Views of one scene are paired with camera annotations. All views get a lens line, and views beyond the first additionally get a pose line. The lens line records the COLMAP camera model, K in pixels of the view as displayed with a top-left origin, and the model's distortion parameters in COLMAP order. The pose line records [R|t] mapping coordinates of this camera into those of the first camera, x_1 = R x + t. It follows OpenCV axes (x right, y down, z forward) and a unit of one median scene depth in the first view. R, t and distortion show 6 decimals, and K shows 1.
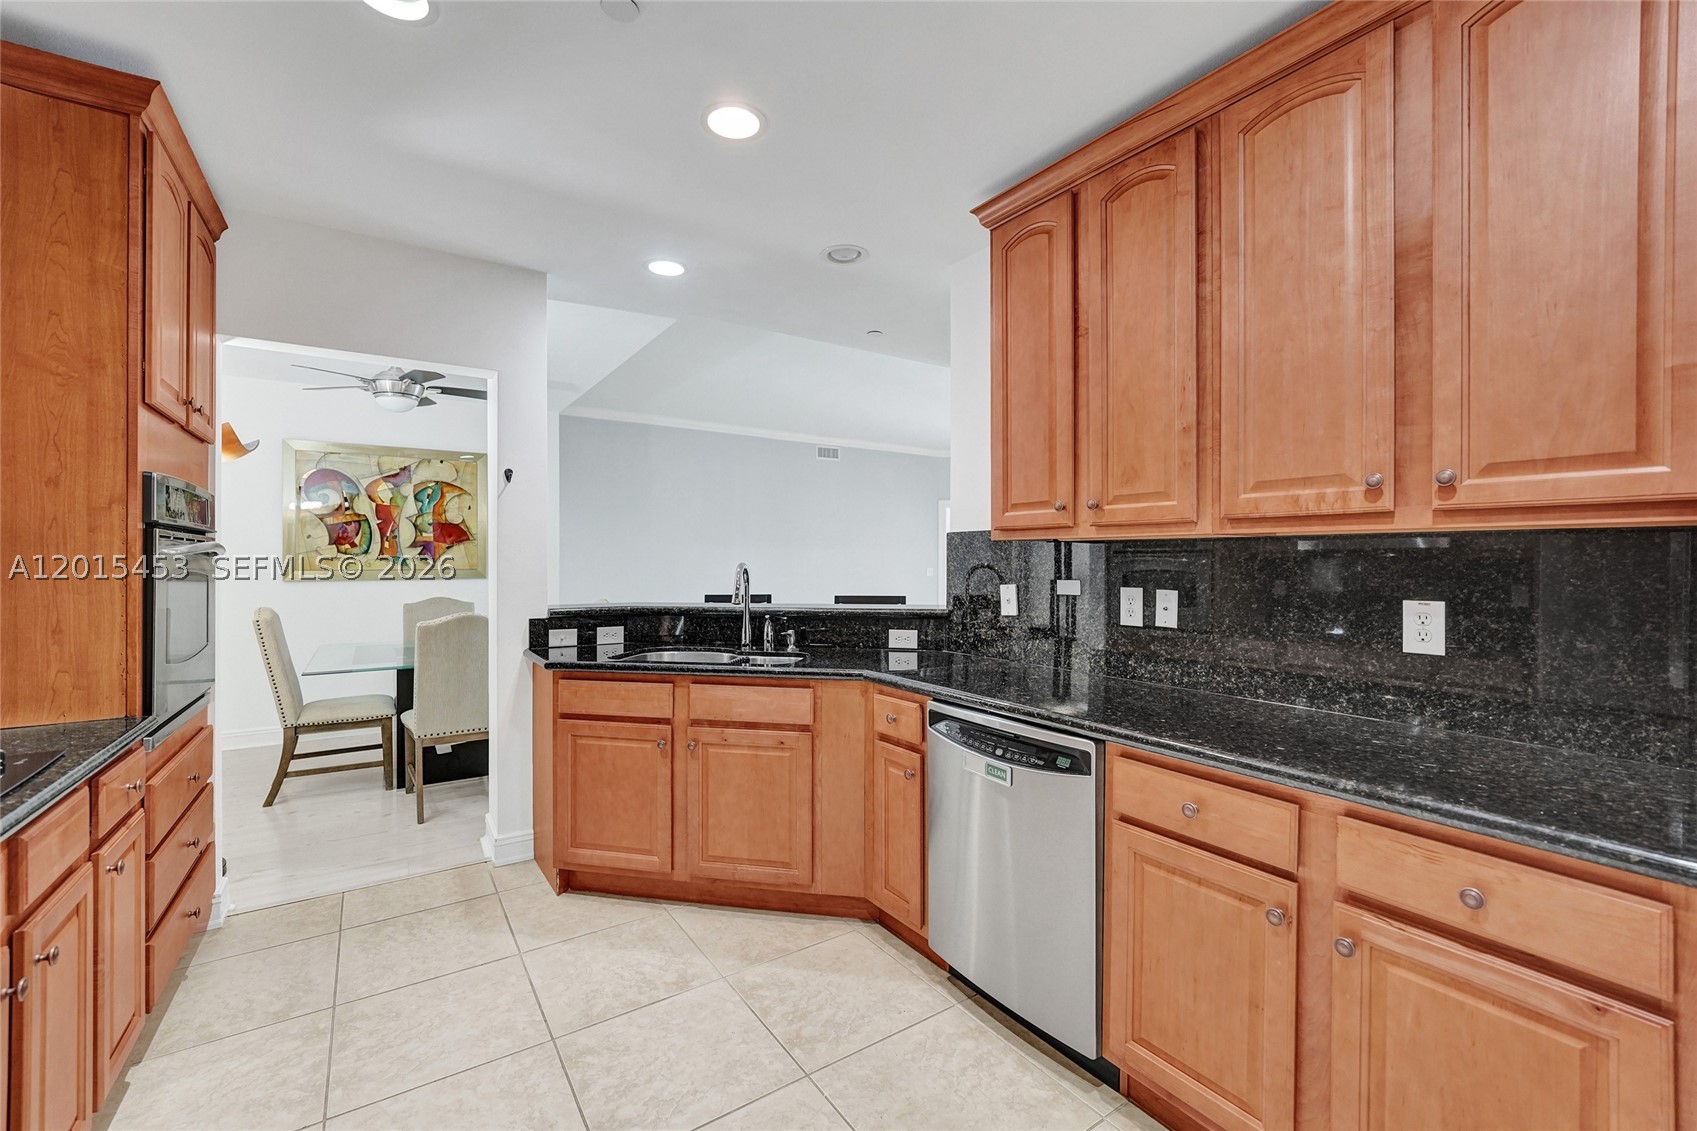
lens RADIAL K [[722.0, 0, 846.5], [0, 722.0, 566.7], [0, 0, 1]] dist [-0.002790, -0.000164]
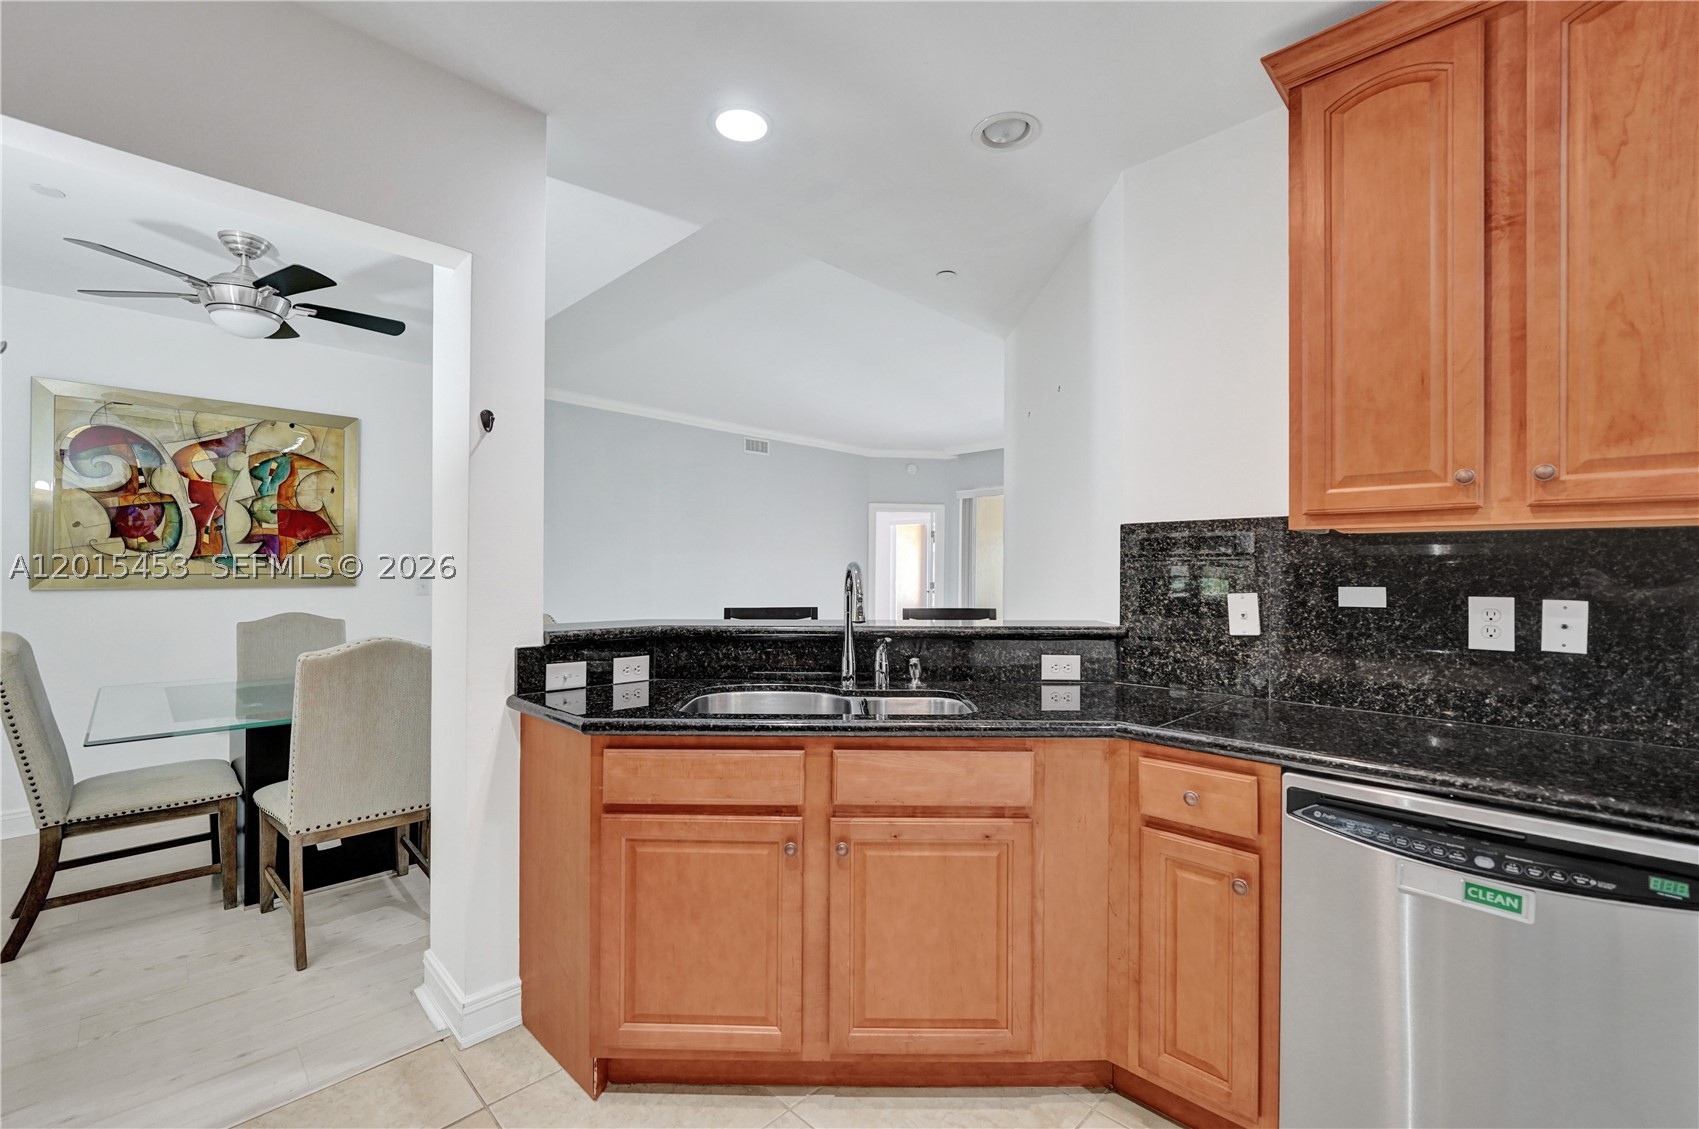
lens RADIAL K [[726.7, 0, 850.7], [0, 726.7, 571.5], [0, 0, 1]] dist [-0.004071, 0.000134]
pose [[0.979636, 0.004957, 0.200722, -0.280256], [-0.003570, 0.999967, -0.007273, 0.008180], [-0.200751, 0.006408, 0.979621, 0.311896]]
